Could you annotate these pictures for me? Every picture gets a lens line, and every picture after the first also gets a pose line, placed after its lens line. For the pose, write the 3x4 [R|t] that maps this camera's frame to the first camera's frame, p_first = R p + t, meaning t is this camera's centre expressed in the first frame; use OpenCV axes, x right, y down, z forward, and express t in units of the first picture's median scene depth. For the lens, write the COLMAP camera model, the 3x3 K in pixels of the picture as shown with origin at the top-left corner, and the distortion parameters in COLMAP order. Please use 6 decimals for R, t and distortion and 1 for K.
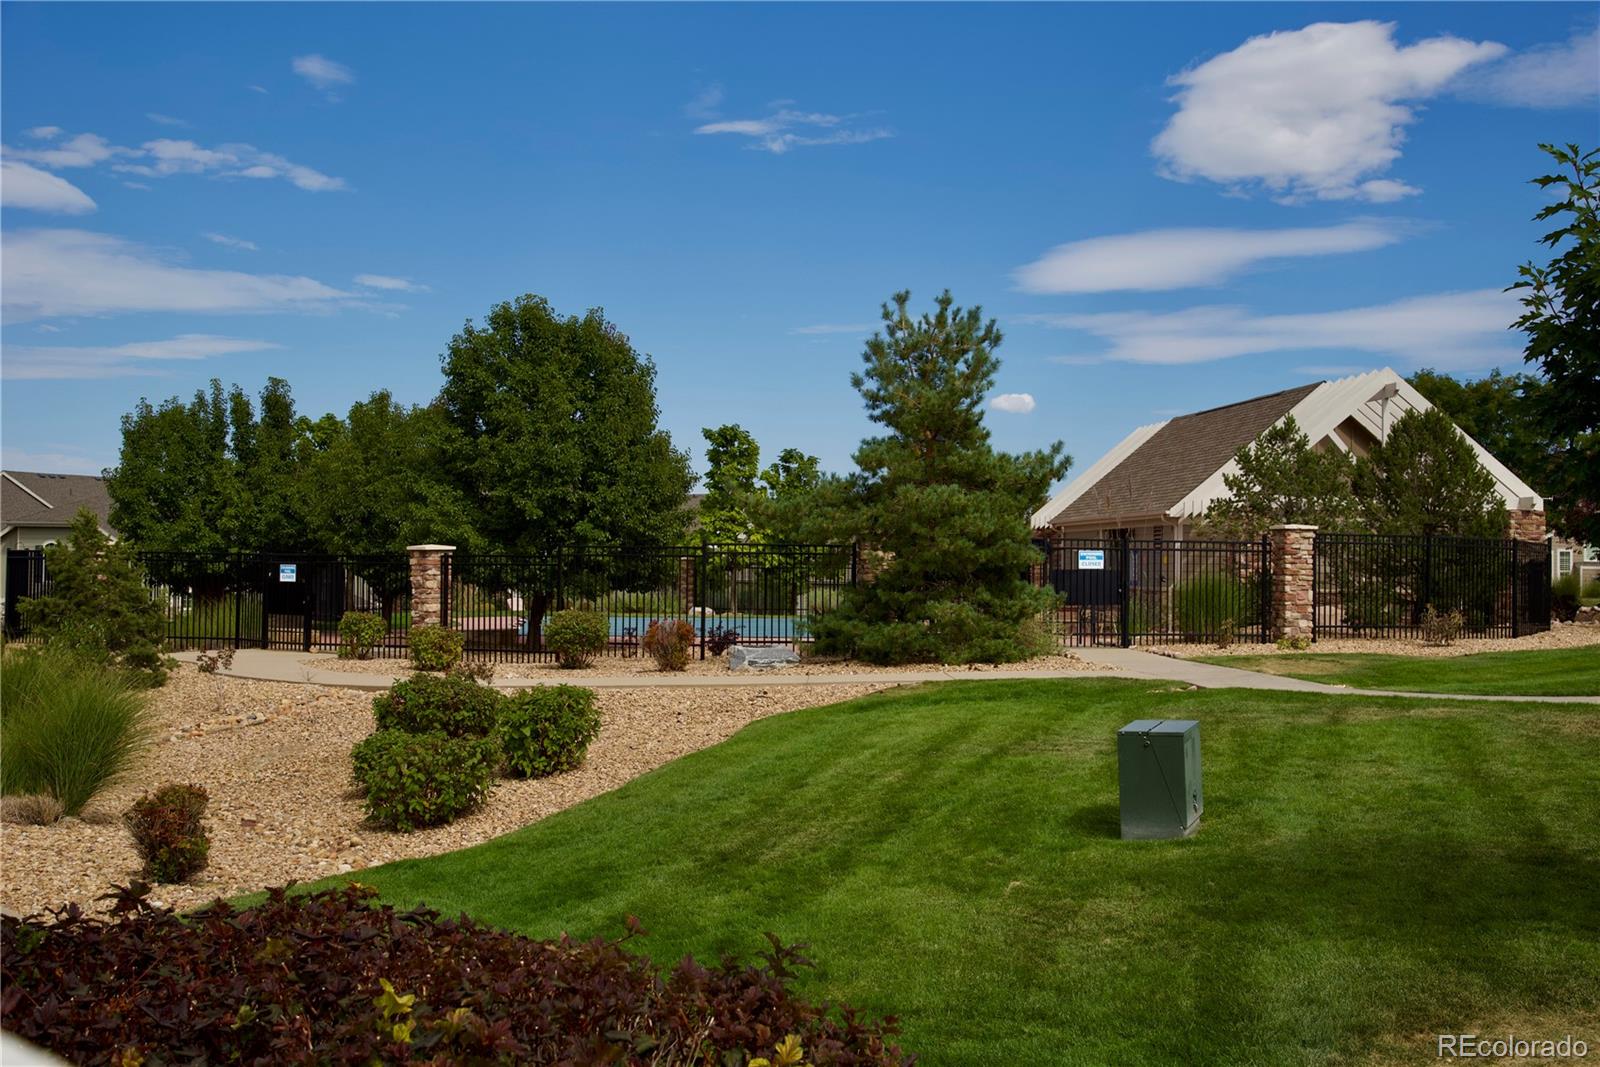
lens RADIAL K [[2029.2, 0, 799.9], [0, 2029.2, 534.8], [0, 0, 1]] dist [0.000819, 0.000000]
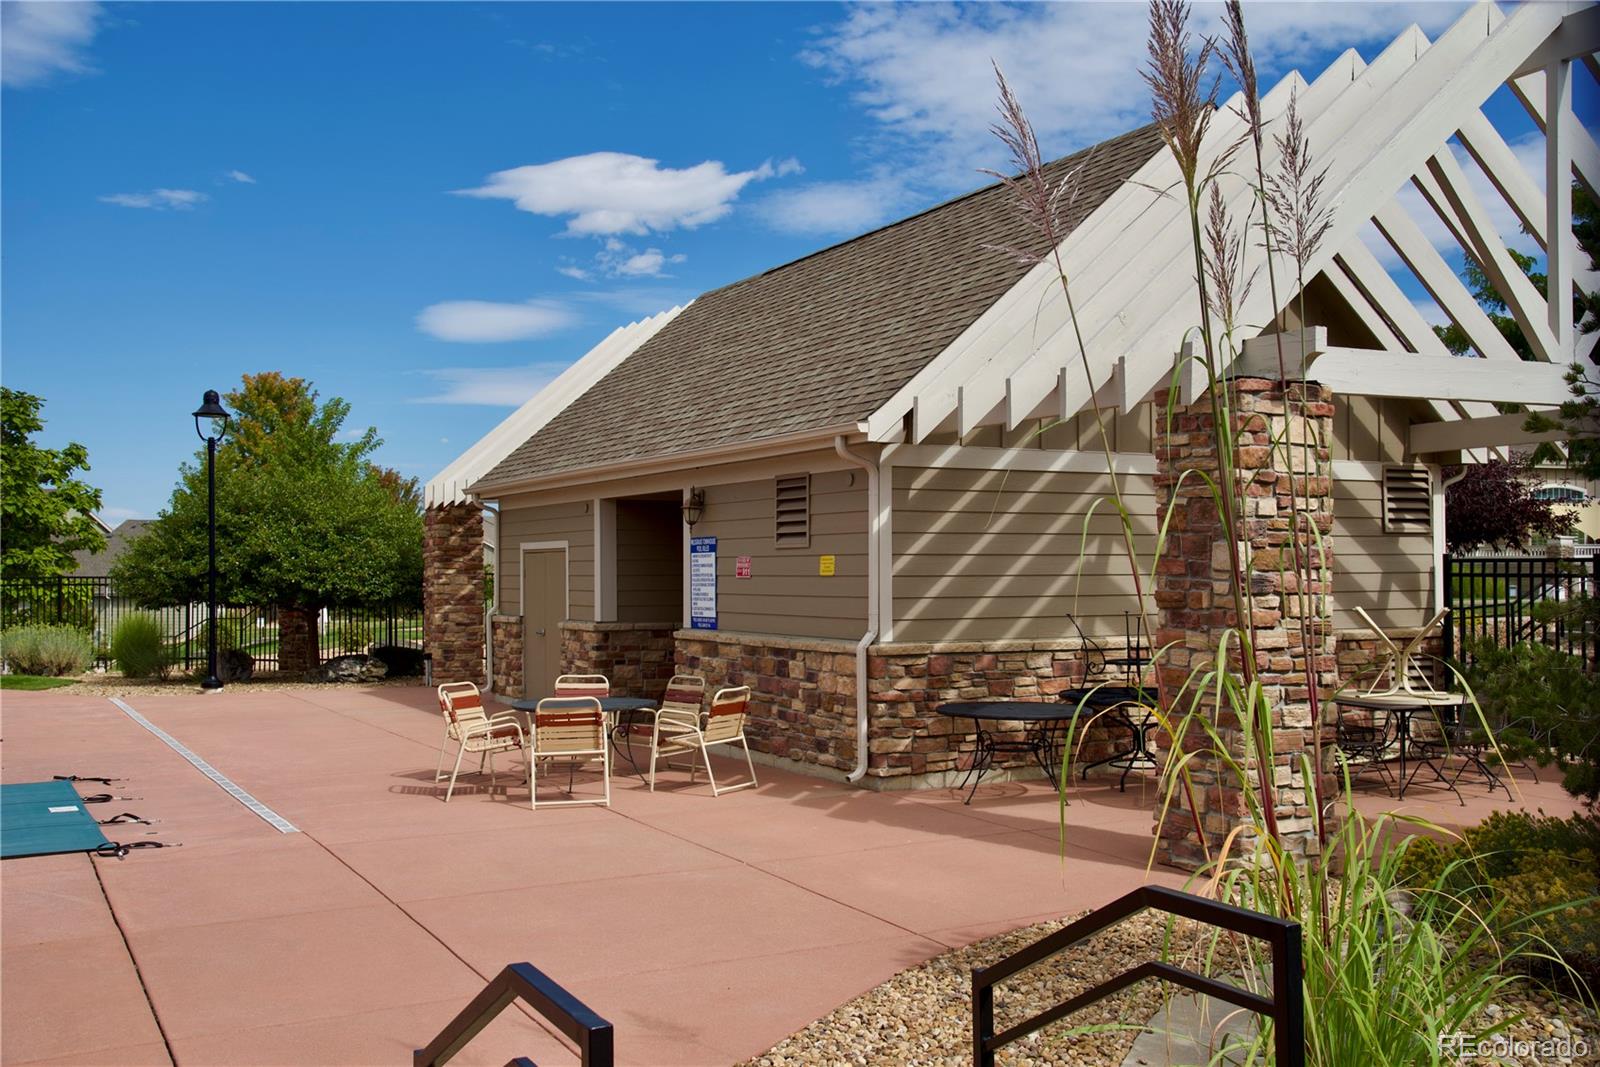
lens RADIAL K [[1628.7, 0, 799.4], [0, 1628.7, 535.8], [0, 0, 1]] dist [-0.001628, 0.000000]
pose [[0.932568, 0.005131, 0.360959, 0.061074], [-0.000210, 0.999907, -0.013671, 0.010089], [-0.360995, 0.012673, 0.932482, 0.648989]]
